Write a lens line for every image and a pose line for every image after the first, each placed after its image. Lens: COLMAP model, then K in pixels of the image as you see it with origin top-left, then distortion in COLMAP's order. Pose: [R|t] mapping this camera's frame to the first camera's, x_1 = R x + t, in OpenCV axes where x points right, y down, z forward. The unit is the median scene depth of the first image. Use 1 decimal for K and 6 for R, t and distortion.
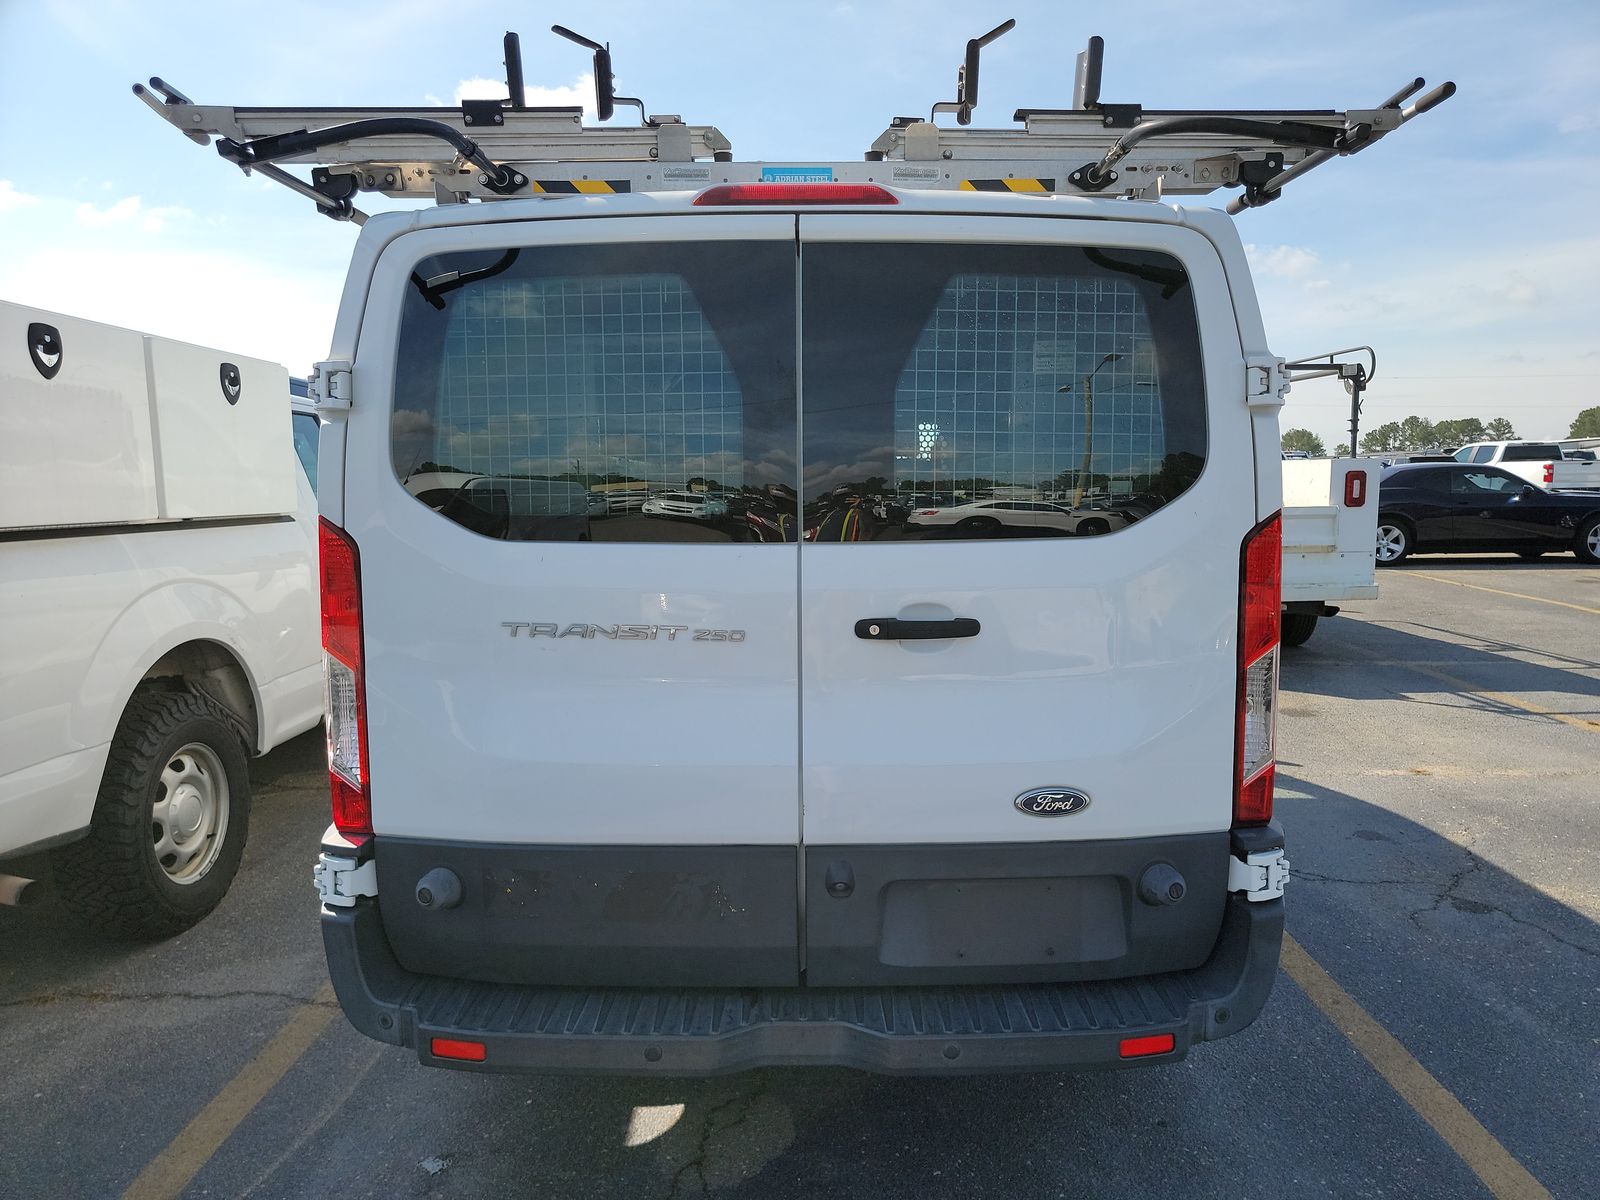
lens RADIAL K [[1133.5, 0, 806.0], [0, 1133.5, 598.8], [0, 0, 1]] dist [0.031167, -0.008702]
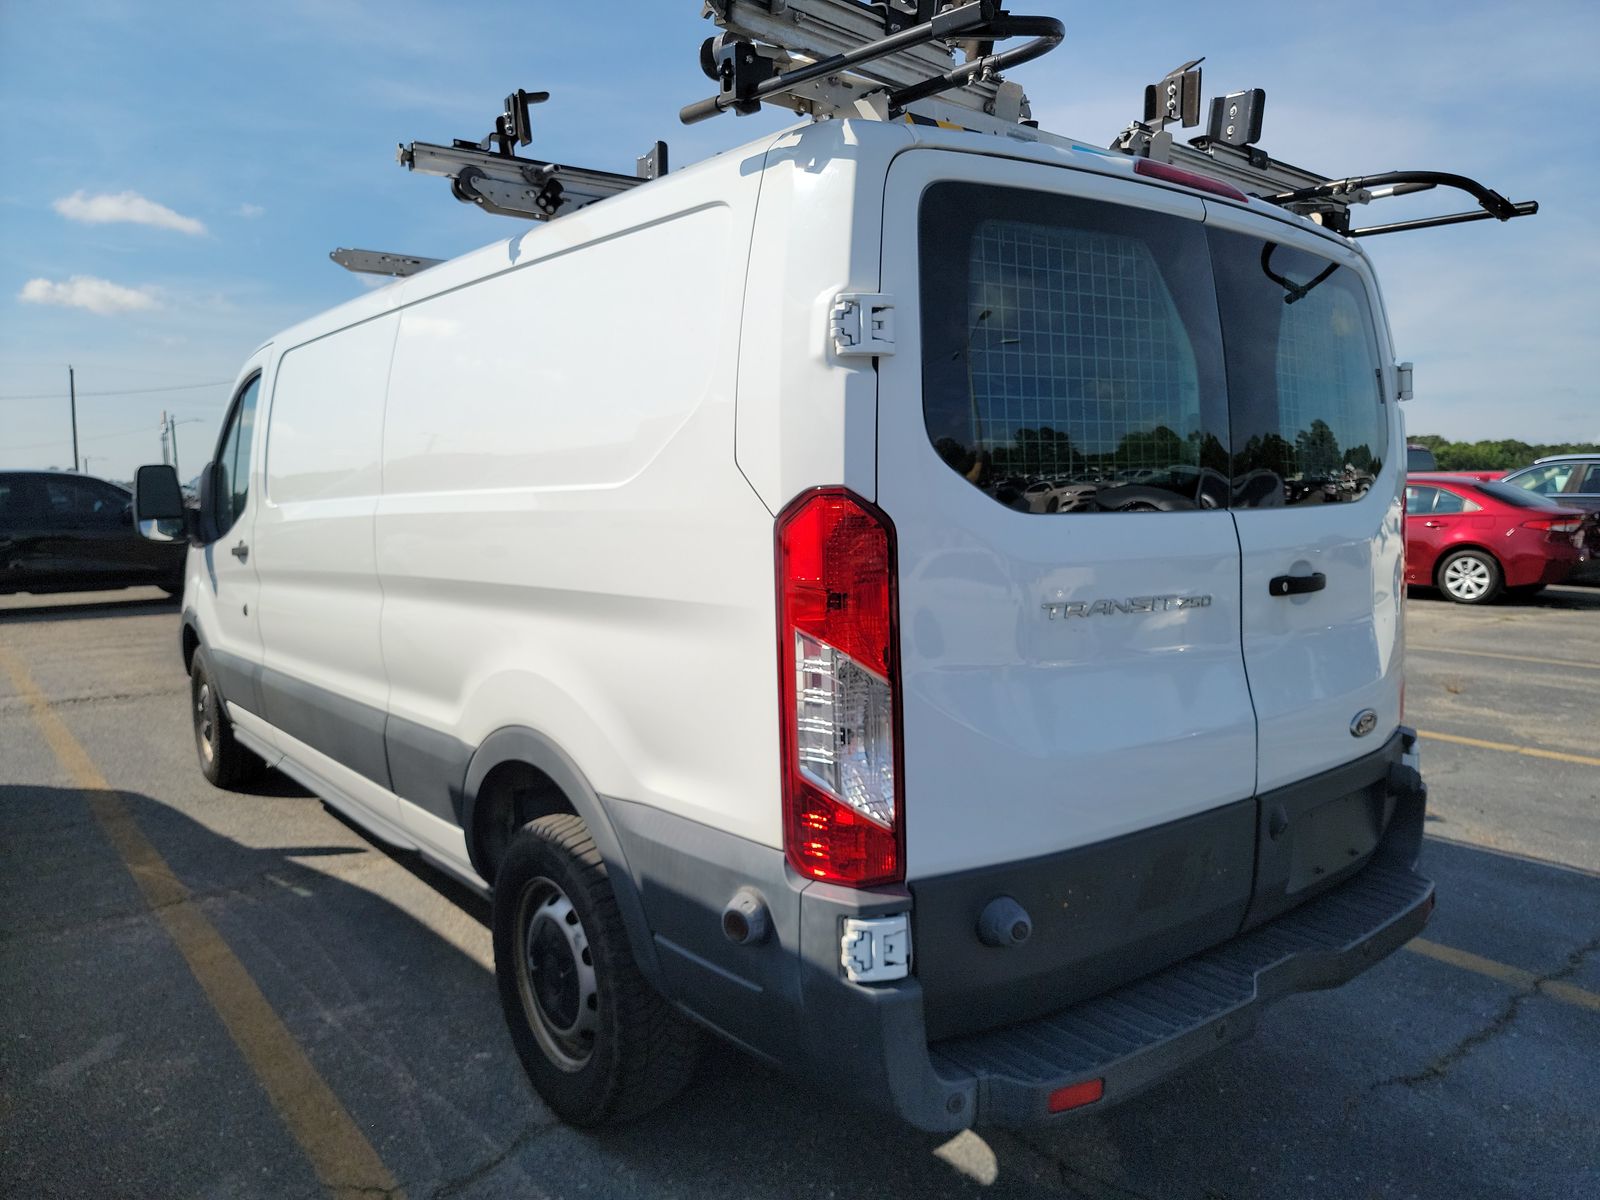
lens RADIAL K [[1133.5, 0, 801.4], [0, 1133.5, 599.6], [0, 0, 1]] dist [0.031167, -0.008702]
pose [[0.777391, -0.062239, 0.625931, -0.967376], [0.082270, 0.996605, -0.003080, 0.004314], [-0.623615, 0.053889, 0.779872, 0.422188]]
